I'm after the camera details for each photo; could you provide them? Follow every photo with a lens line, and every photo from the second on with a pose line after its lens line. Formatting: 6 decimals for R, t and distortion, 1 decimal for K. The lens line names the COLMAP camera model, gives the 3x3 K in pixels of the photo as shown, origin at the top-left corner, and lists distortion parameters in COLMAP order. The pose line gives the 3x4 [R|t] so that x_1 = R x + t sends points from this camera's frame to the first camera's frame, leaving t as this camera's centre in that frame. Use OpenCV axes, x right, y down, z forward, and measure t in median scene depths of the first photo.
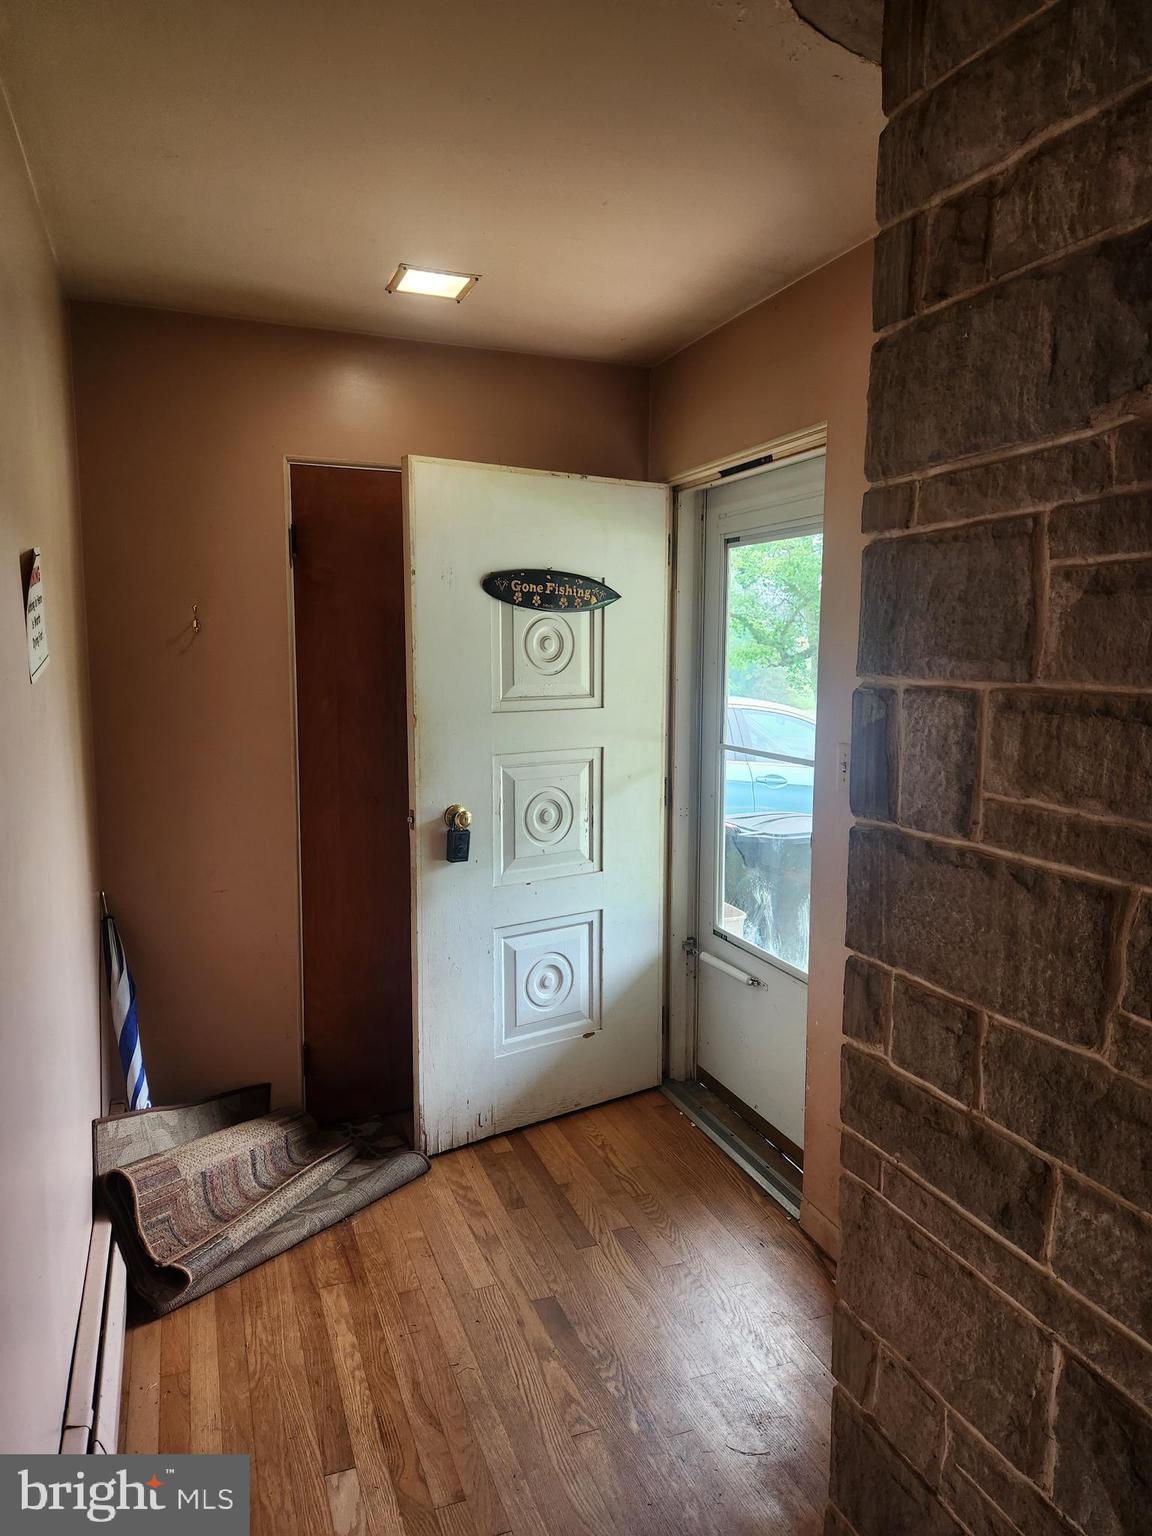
lens RADIAL K [[1026.0, 0, 576.9], [0, 1026.0, 770.2], [0, 0, 1]] dist [0.034009, -0.027984]
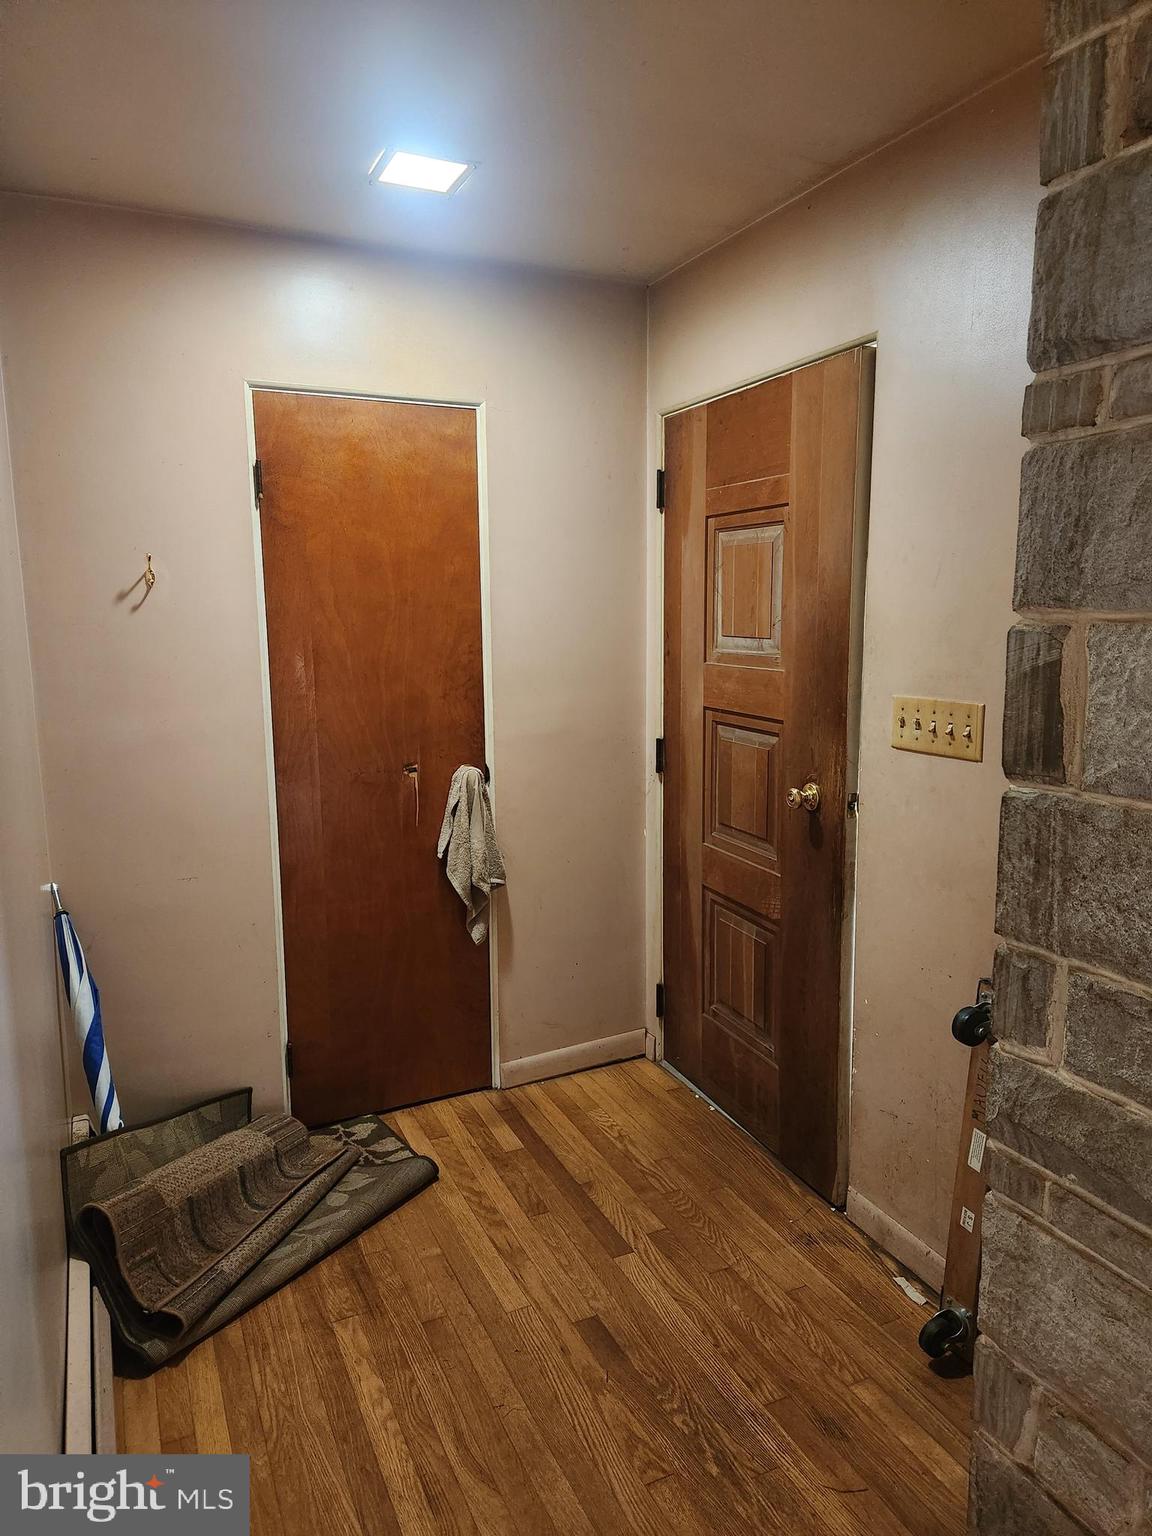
lens RADIAL K [[1026.0, 0, 576.8], [0, 1026.0, 769.1], [0, 0, 1]] dist [0.034009, -0.027984]
pose [[0.997311, -0.026460, 0.068341, -0.094791], [0.023921, 0.999002, 0.037711, -0.002733], [-0.069270, -0.035975, 0.996949, 0.126098]]
